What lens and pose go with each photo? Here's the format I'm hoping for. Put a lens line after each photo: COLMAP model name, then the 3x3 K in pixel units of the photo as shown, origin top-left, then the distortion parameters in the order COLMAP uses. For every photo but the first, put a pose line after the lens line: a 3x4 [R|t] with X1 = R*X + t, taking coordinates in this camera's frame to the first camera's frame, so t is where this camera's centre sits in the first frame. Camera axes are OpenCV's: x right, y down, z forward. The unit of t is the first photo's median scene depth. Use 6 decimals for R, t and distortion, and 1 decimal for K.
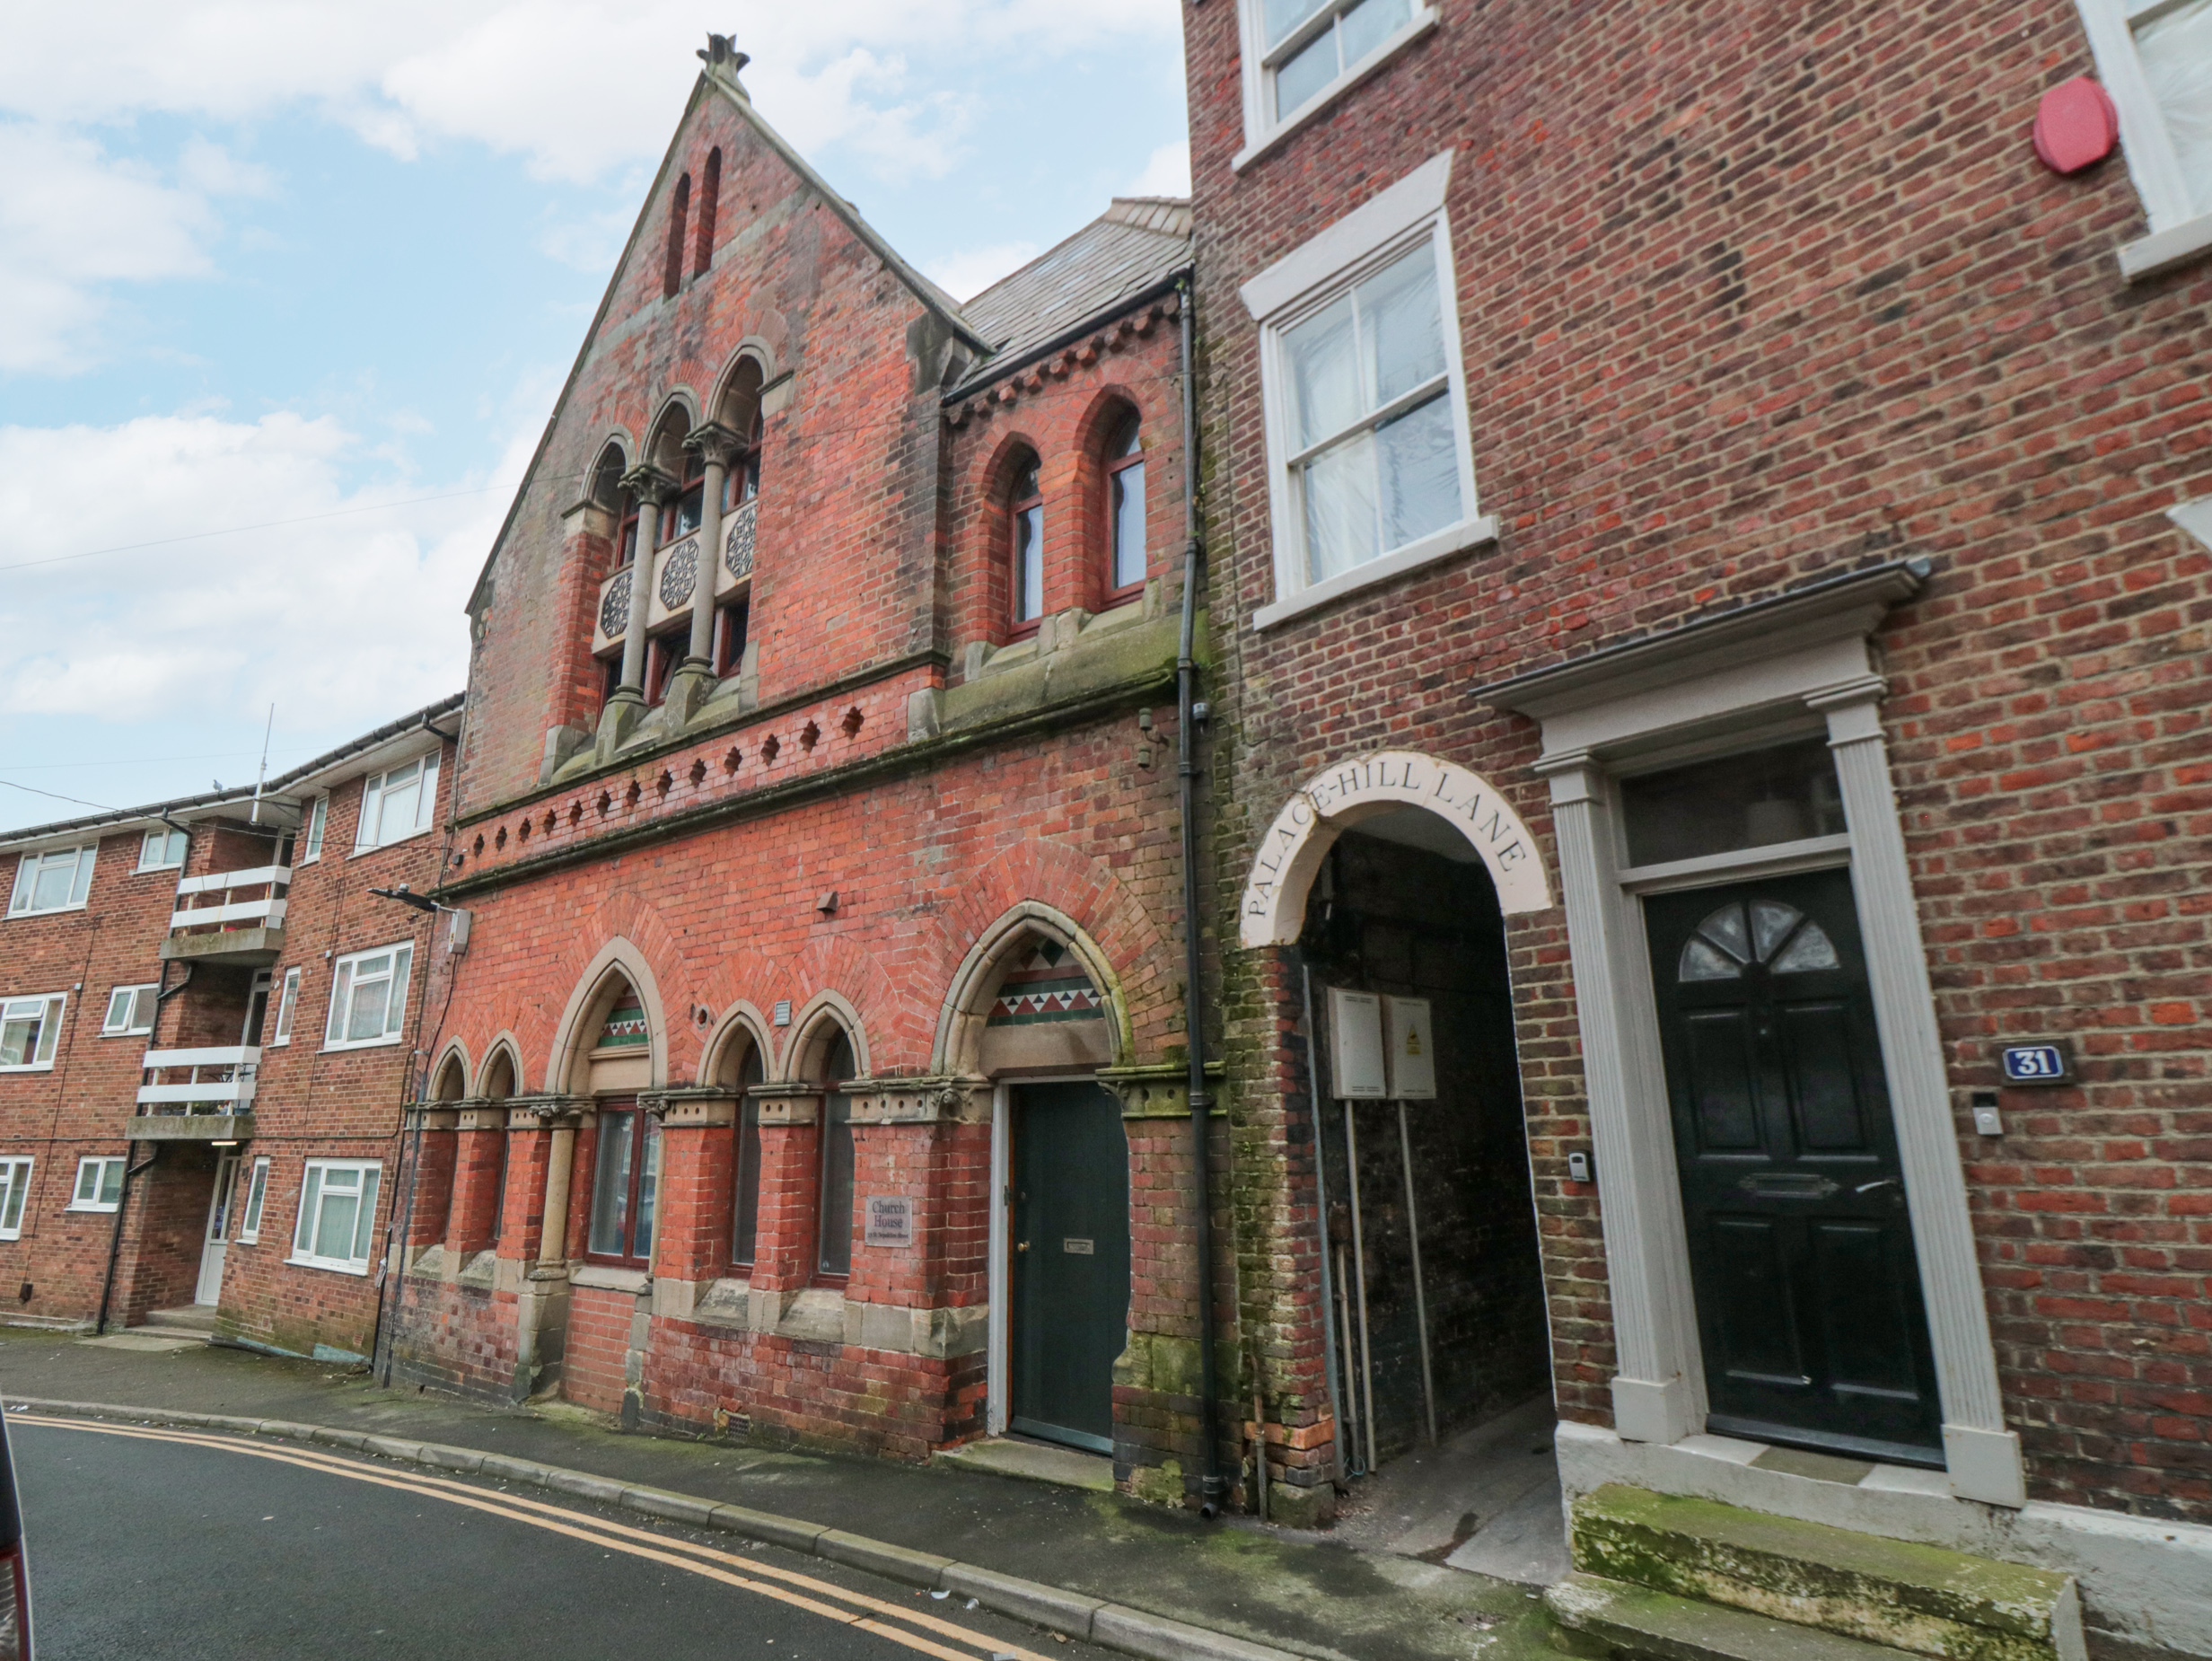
lens RADIAL K [[1163.4, 0, 1159.6], [0, 1163.4, 813.3], [0, 0, 1]] dist [0.005836, -0.018008]
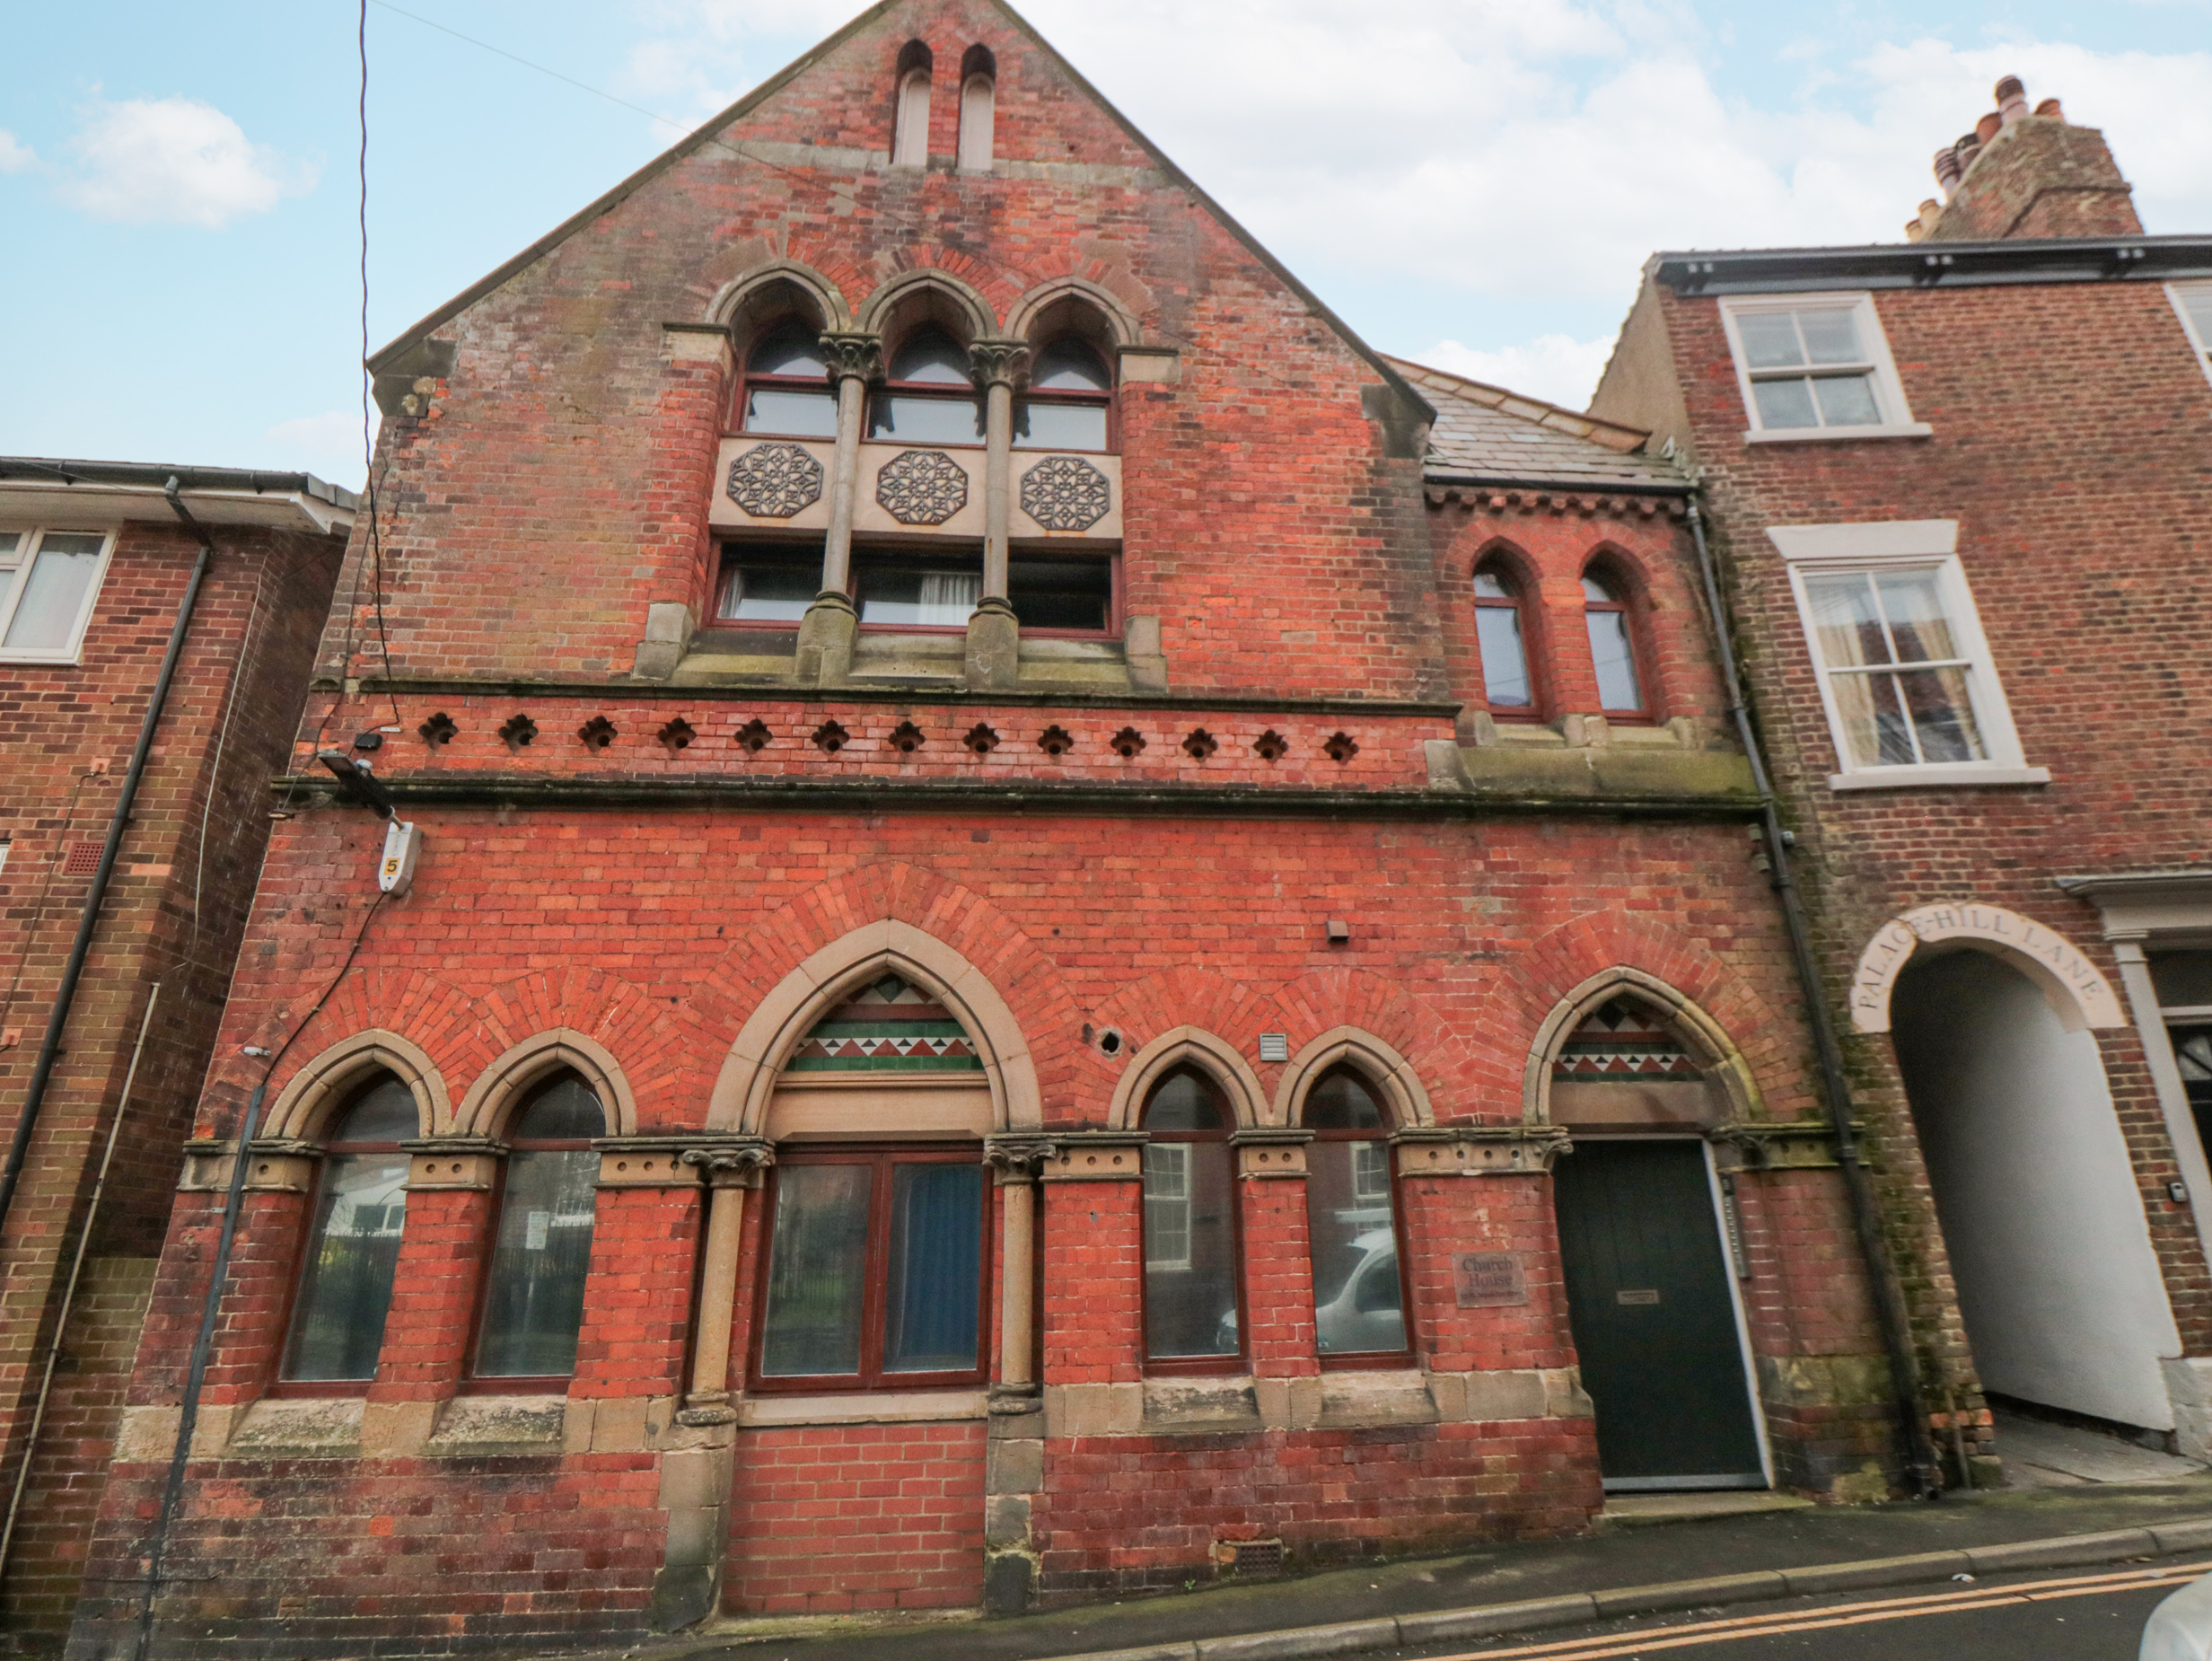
lens RADIAL K [[1163.4, 0, 1159.6], [0, 1163.4, 813.3], [0, 0, 1]] dist [0.005836, -0.018008]
pose [[0.735343, 0.247171, 0.631013, -1.165393], [-0.162126, 0.968240, -0.190334, 0.216641], [-0.658017, 0.037657, 0.752061, 0.471609]]
